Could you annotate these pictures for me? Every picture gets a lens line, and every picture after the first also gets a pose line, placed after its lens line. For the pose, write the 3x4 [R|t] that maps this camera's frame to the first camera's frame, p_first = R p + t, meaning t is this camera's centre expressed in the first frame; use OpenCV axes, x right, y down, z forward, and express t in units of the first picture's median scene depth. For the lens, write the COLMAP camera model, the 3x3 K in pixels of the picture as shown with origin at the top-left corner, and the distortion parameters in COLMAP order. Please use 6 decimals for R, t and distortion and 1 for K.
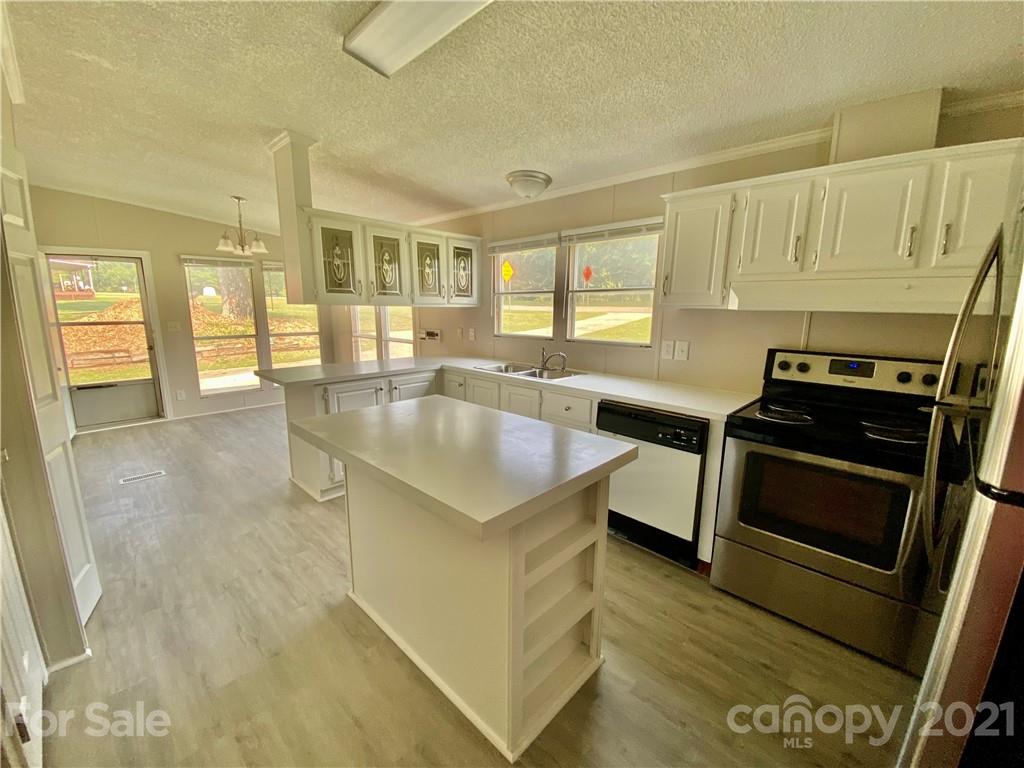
lens RADIAL K [[418.3, 0, 515.5], [0, 418.3, 387.1], [0, 0, 1]] dist [0.000112, -0.009441]
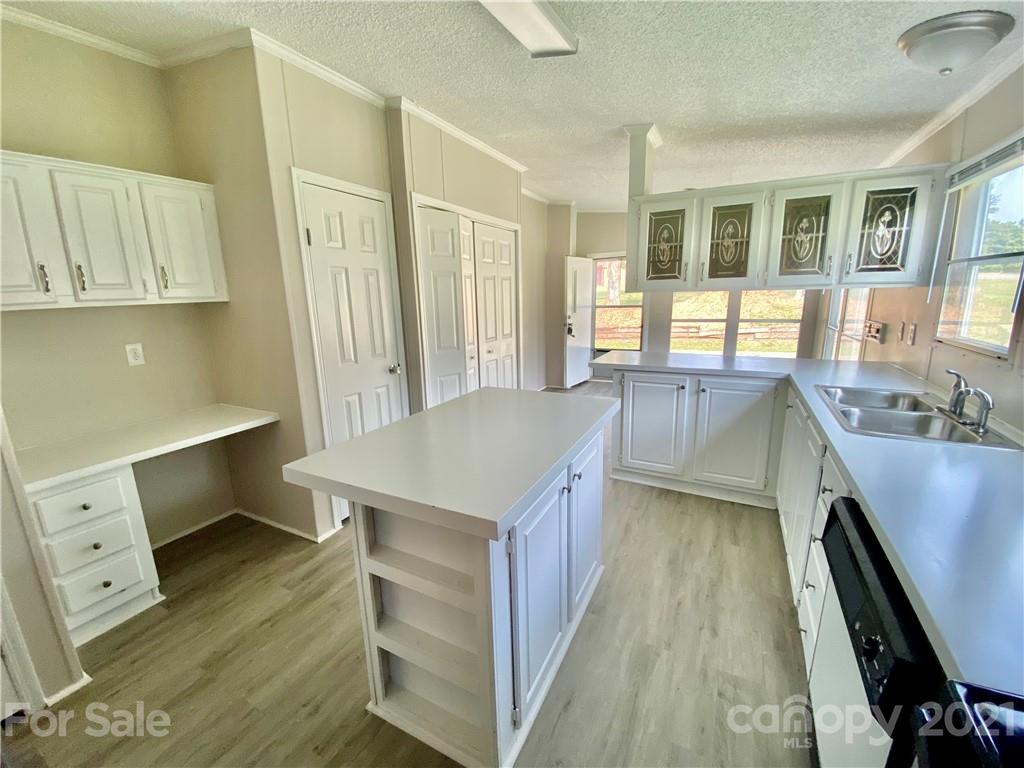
lens RADIAL K [[418.3, 0, 517.0], [0, 418.3, 381.0], [0, 0, 1]] dist [0.000112, -0.009441]
pose [[0.278694, 0.180064, -0.943348, 0.326023], [-0.154513, 0.977877, 0.141007, -0.062727], [0.947869, 0.106462, 0.300351, 0.328445]]
